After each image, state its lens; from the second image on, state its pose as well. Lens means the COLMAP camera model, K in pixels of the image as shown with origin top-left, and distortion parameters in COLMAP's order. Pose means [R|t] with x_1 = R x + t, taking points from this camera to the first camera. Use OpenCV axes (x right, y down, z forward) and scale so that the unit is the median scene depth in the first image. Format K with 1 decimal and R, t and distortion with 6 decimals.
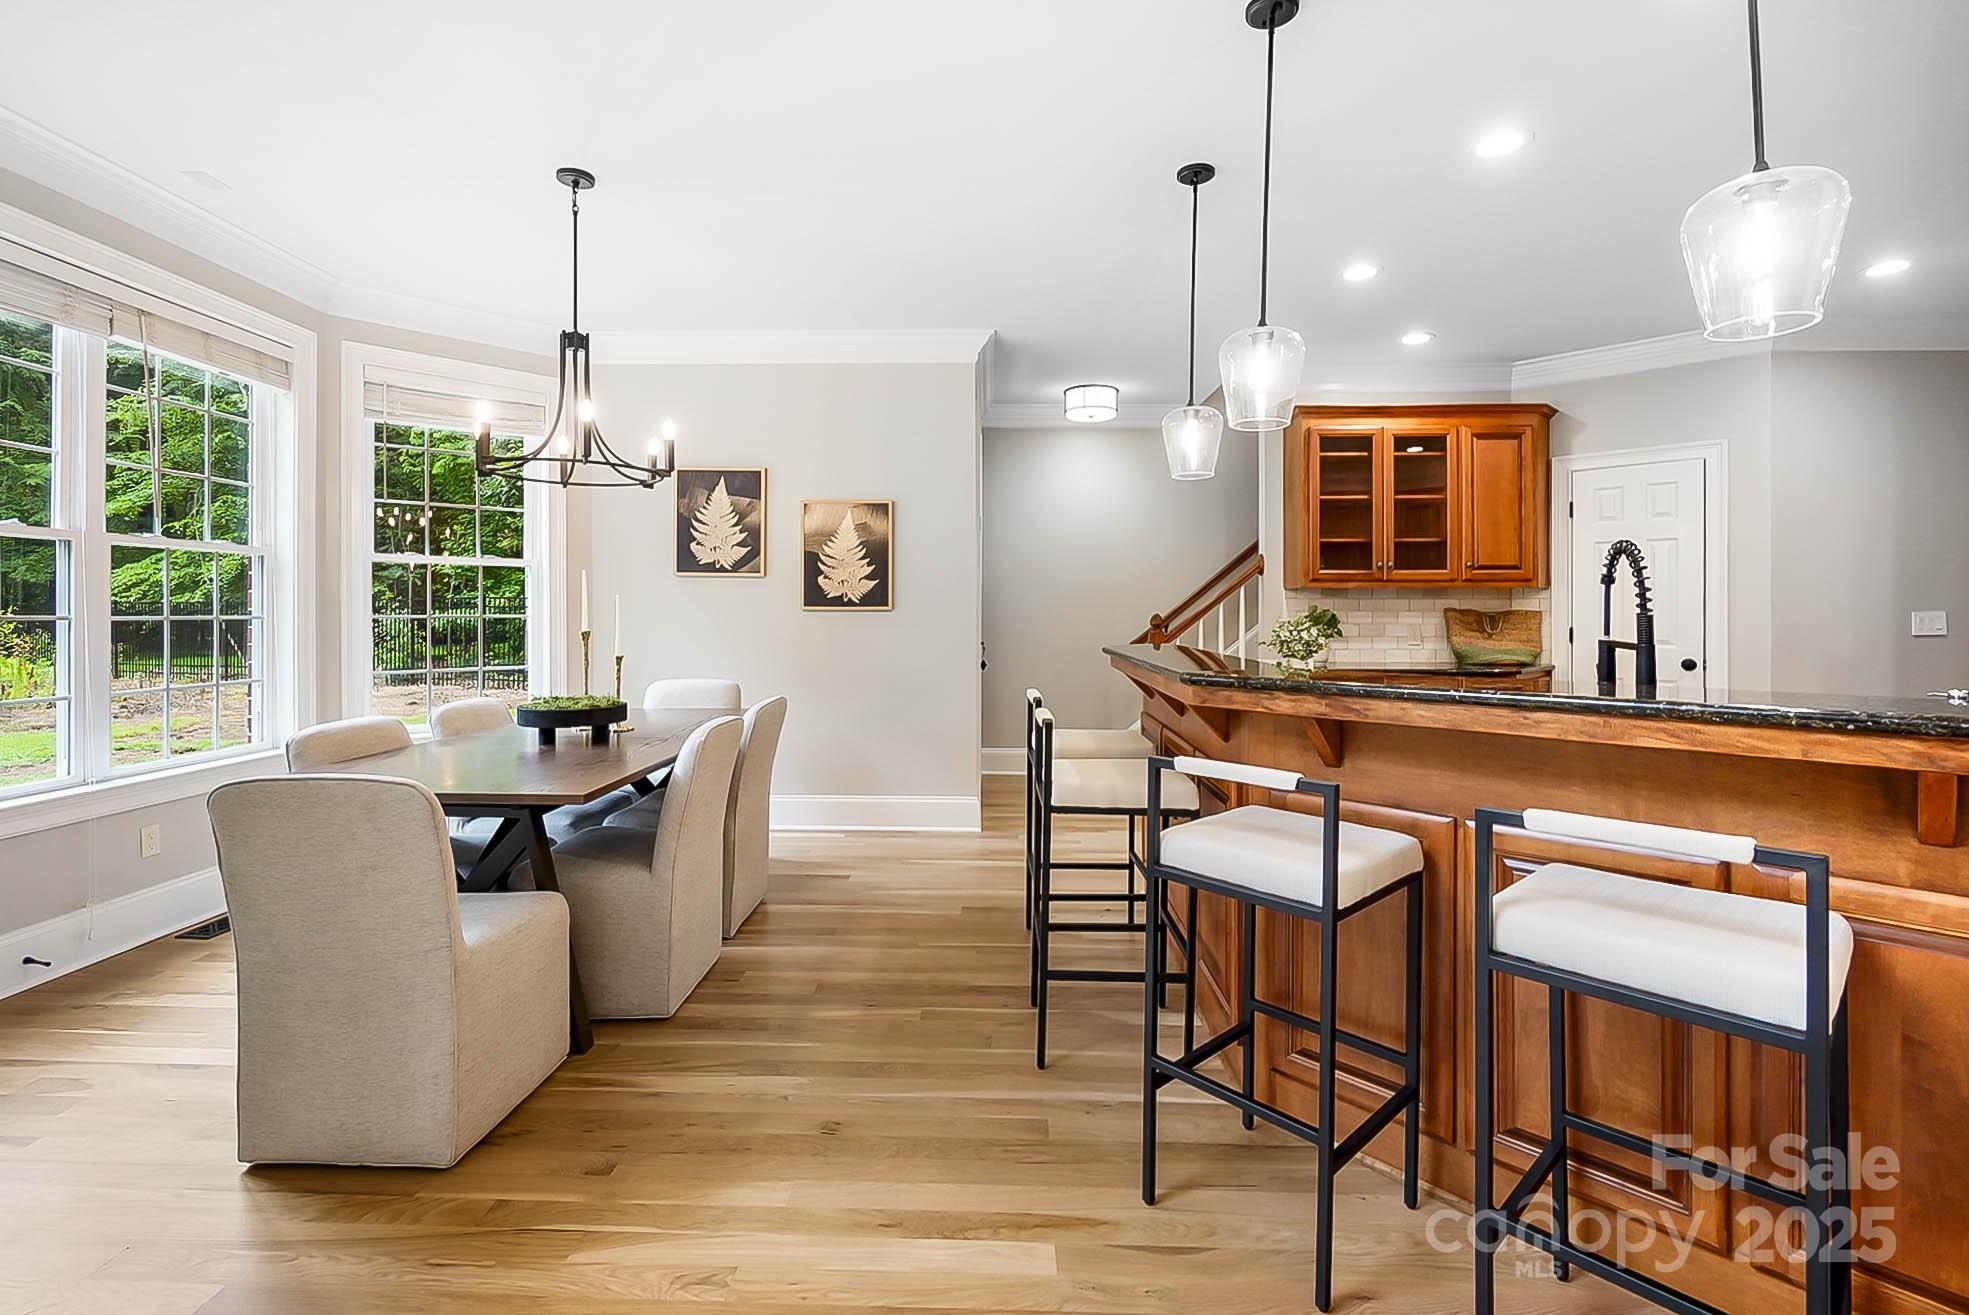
lens RADIAL K [[854.5, 0, 952.8], [0, 854.5, 617.3], [0, 0, 1]] dist [-0.004295, -0.000516]
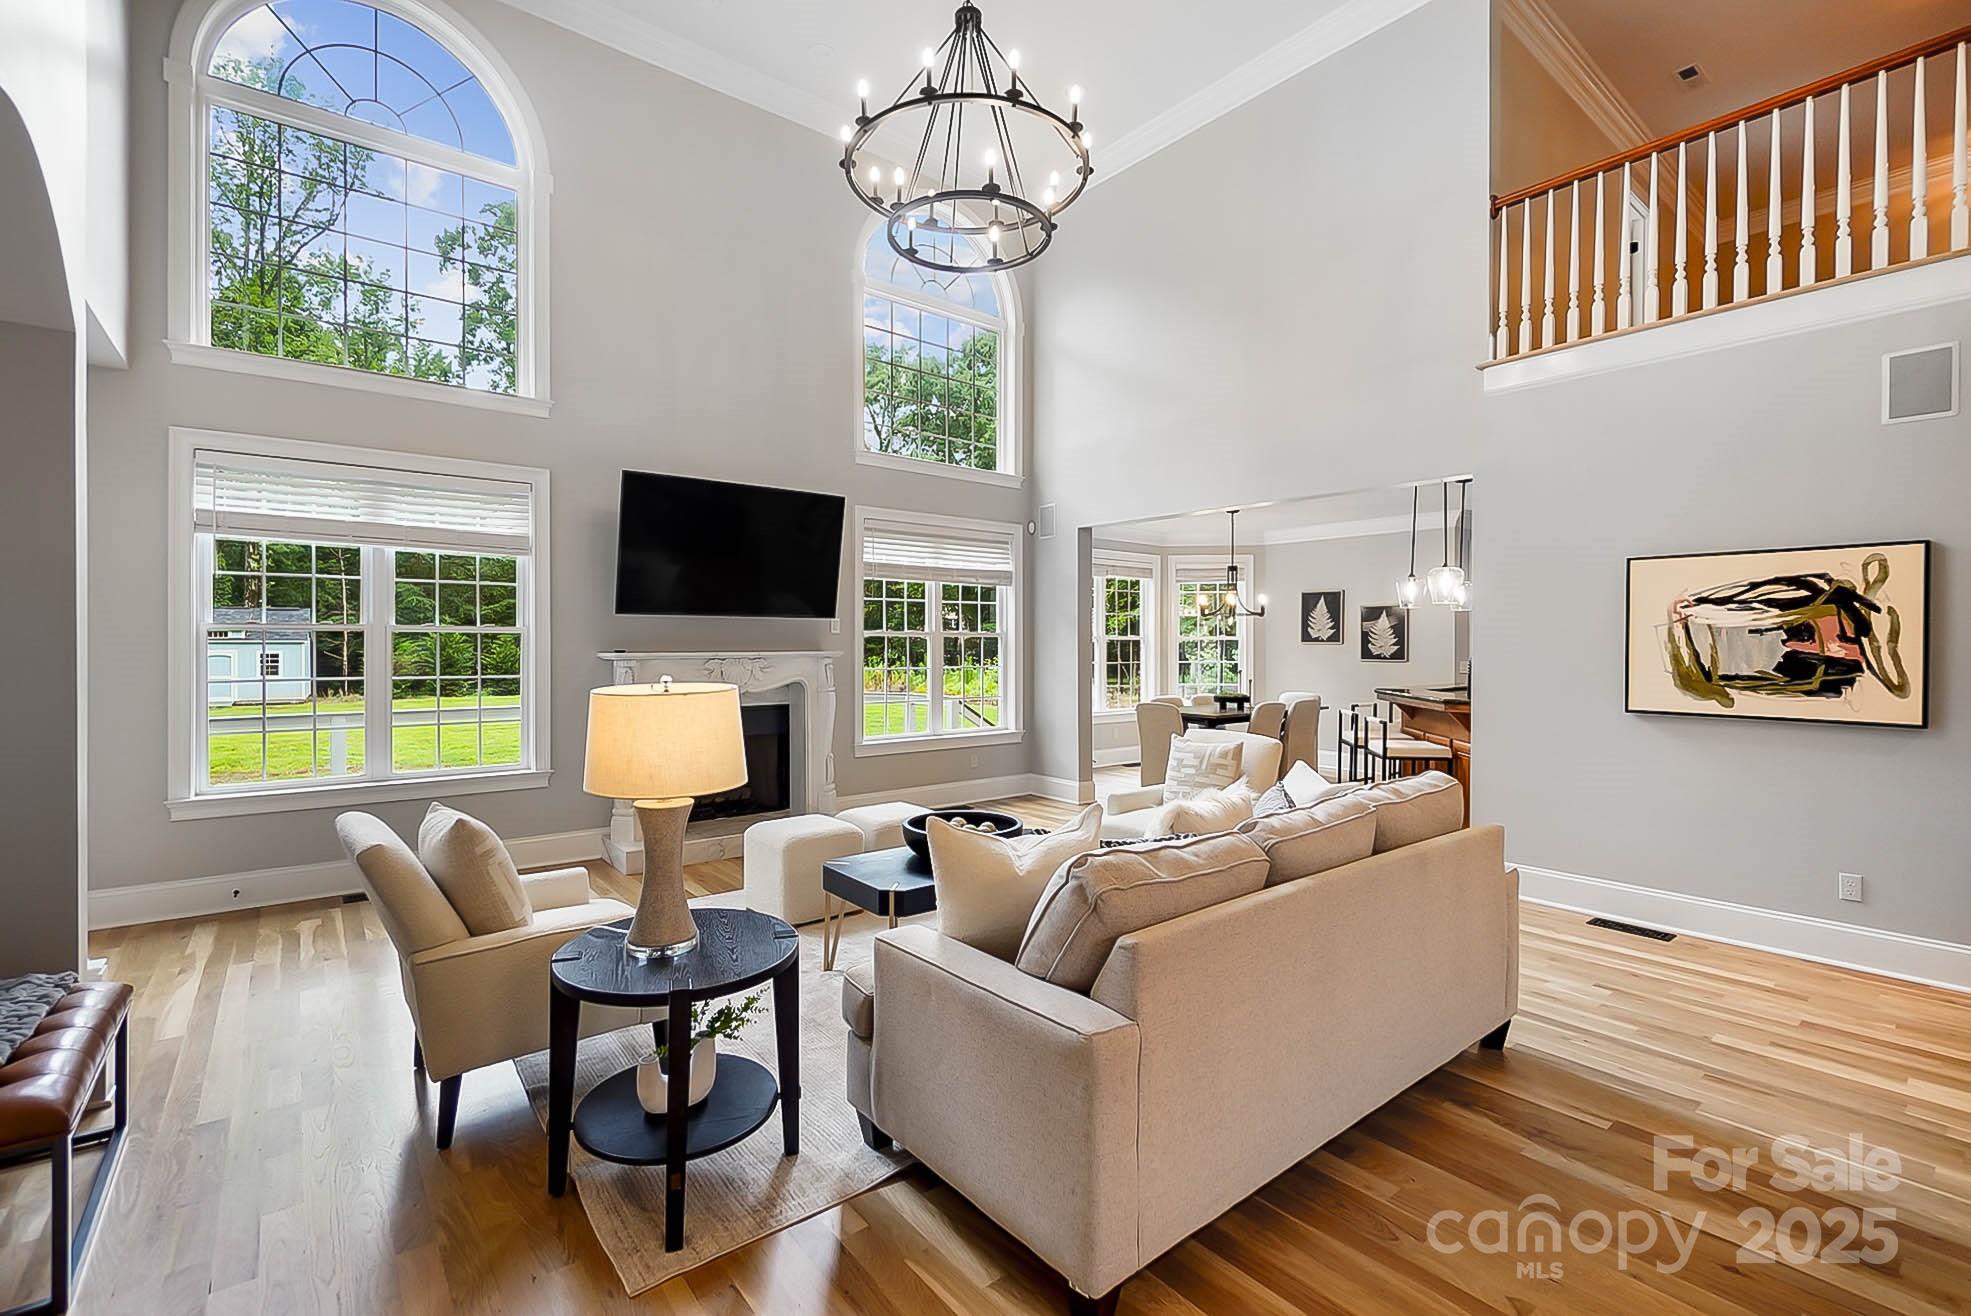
lens RADIAL K [[865.6, 0, 971.1], [0, 865.6, 651.1], [0, 0, 1]] dist [-0.001293, -0.000501]
pose [[0.652184, 0.002944, -0.758055, 0.762465], [-0.000884, 0.999995, 0.003123, -0.036790], [0.758061, -0.001366, 0.652183, -1.006743]]
